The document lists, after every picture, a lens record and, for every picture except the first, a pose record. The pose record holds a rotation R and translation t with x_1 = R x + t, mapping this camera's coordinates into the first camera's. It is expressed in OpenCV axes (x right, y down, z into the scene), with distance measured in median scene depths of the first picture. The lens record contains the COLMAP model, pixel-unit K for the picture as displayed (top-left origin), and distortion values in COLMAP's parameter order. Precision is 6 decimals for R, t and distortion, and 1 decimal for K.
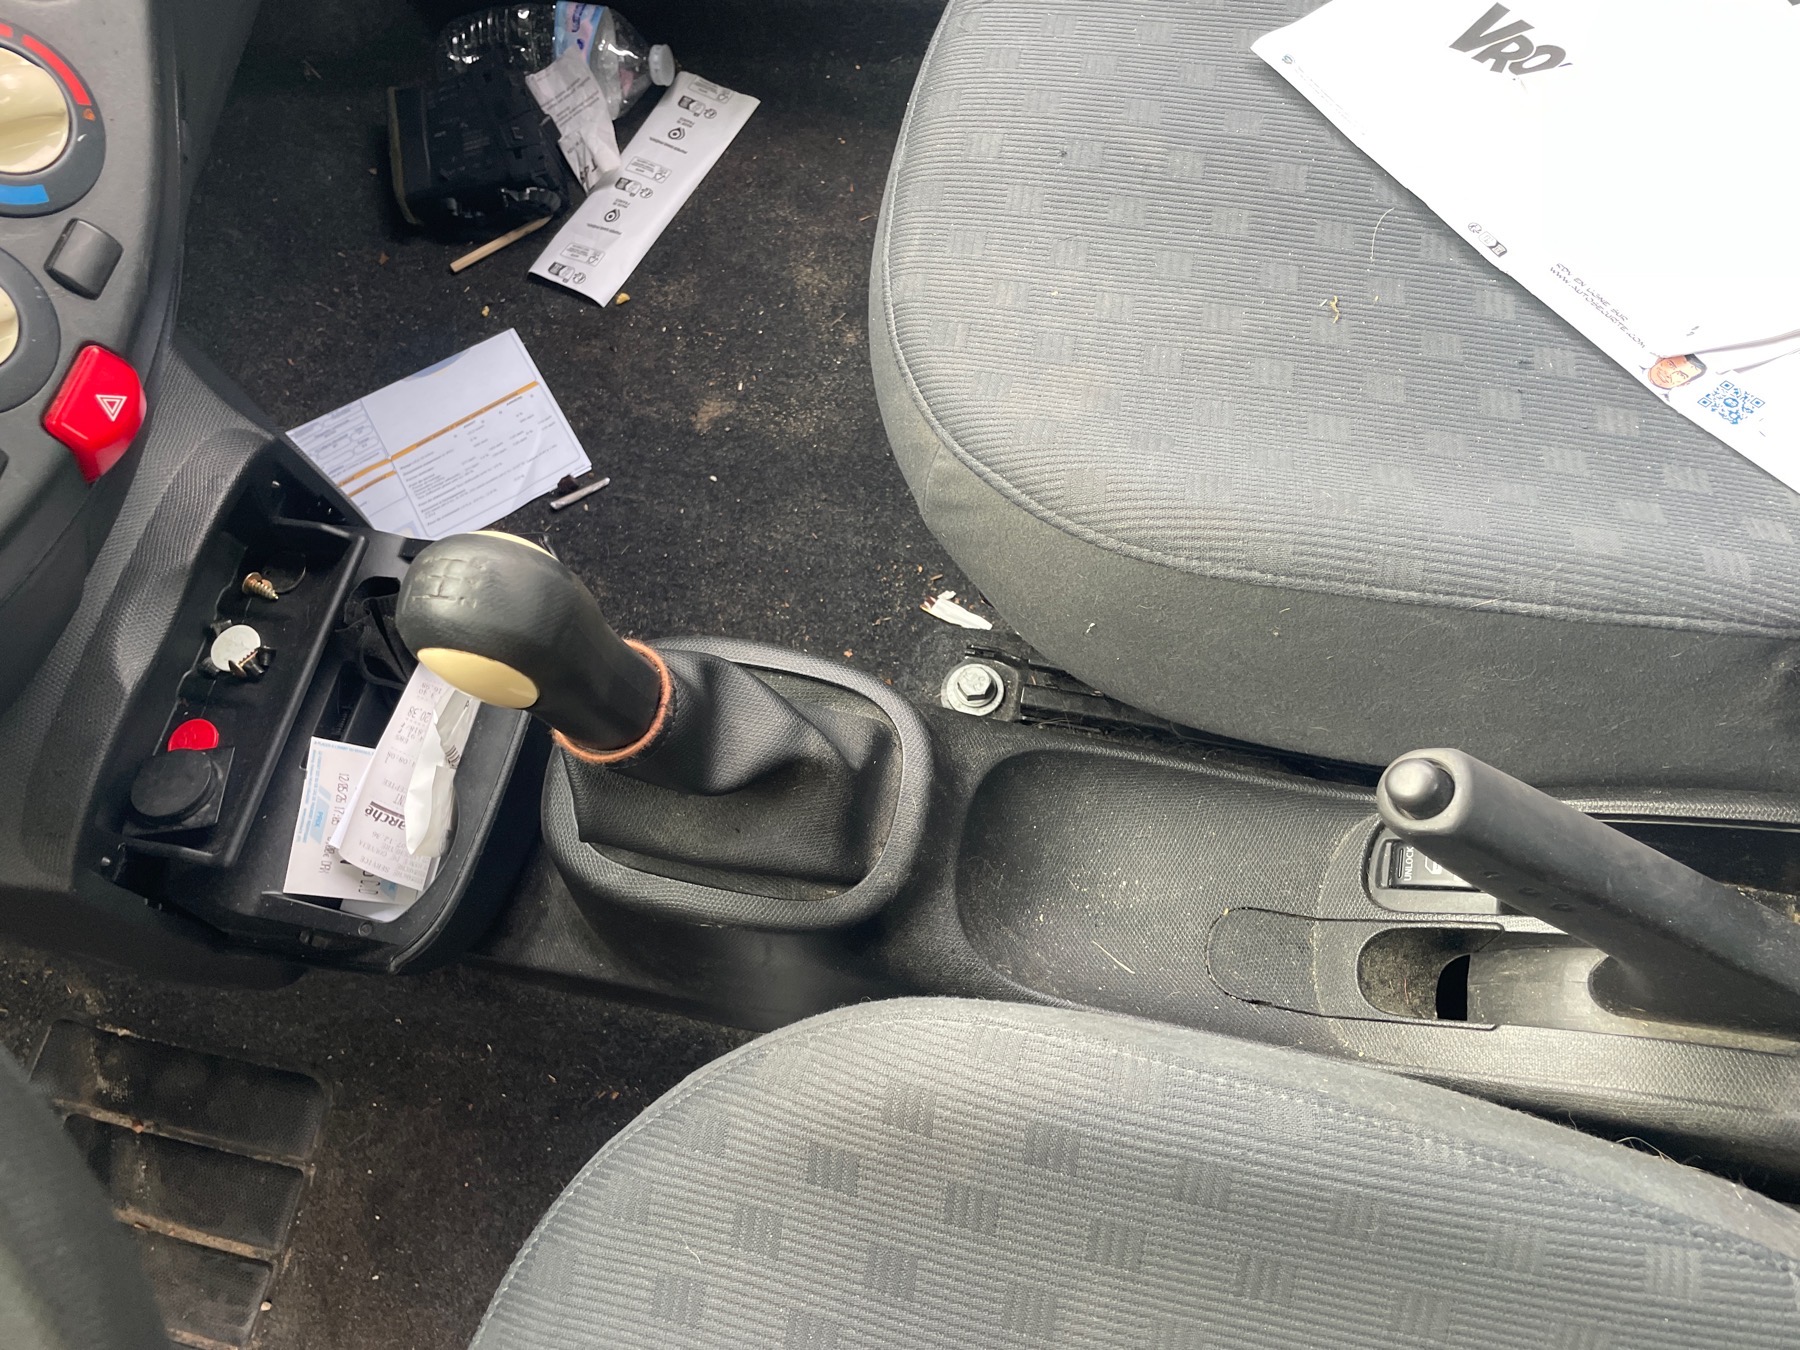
lens RADIAL K [[1367.0, 0, 886.2], [0, 1367.0, 659.2], [0, 0, 1]] dist [0.073753, -0.100486]
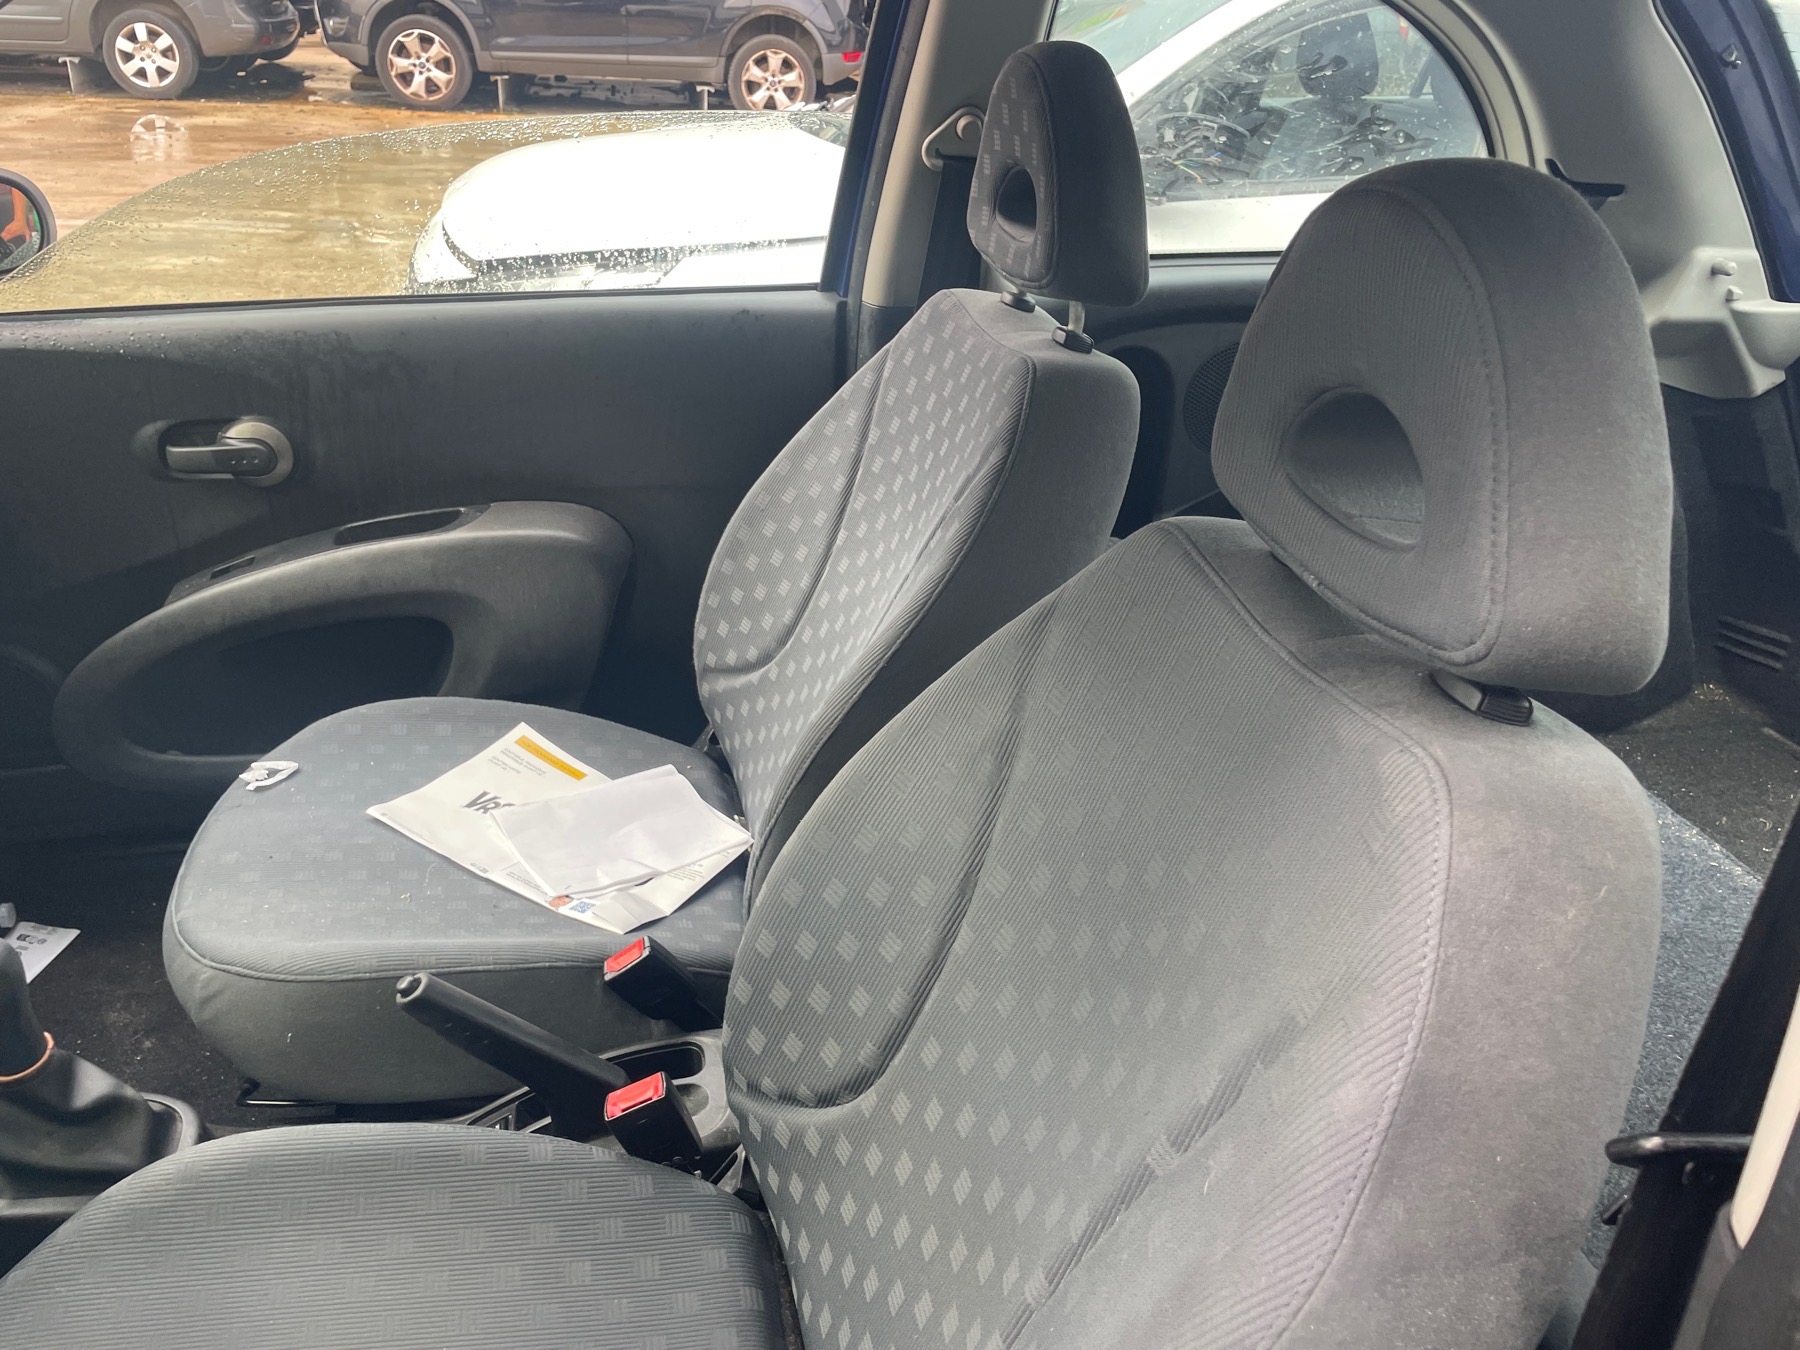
lens RADIAL K [[1367.0, 0, 887.6], [0, 1367.0, 653.6], [0, 0, 1]] dist [0.073753, -0.100486]
pose [[0.890381, -0.003118, 0.455206, 0.007541], [0.297860, 0.760187, -0.577404, 0.673058], [-0.344241, 0.649697, 0.677785, -0.706611]]
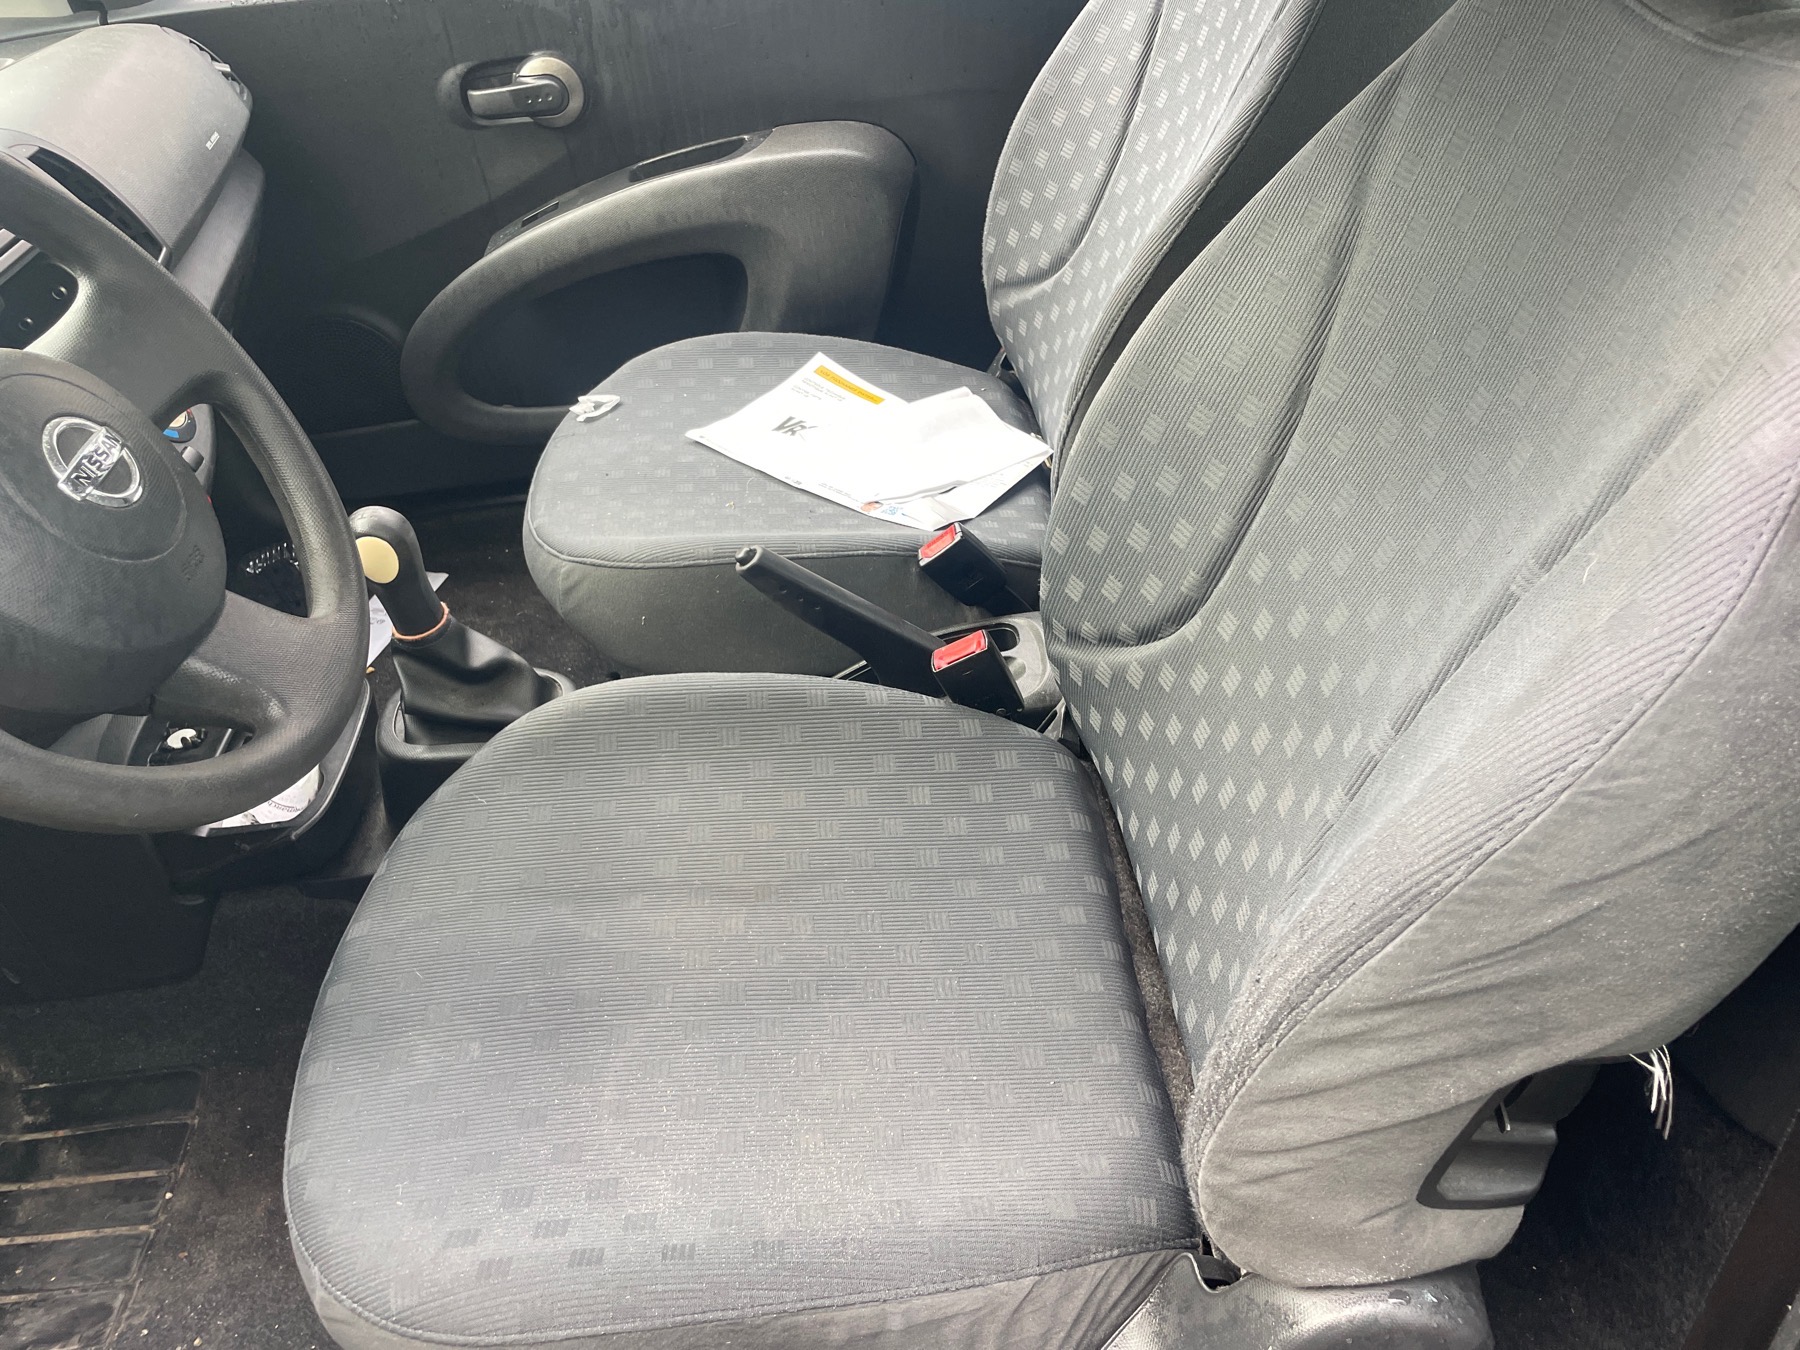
lens RADIAL K [[1367.0, 0, 881.6], [0, 1367.0, 668.6], [0, 0, 1]] dist [0.073753, -0.100486]
pose [[0.960131, -0.111629, 0.256296, -0.036824], [0.223636, 0.856819, -0.464595, 0.792997], [-0.167737, 0.503389, 0.847622, -0.607553]]
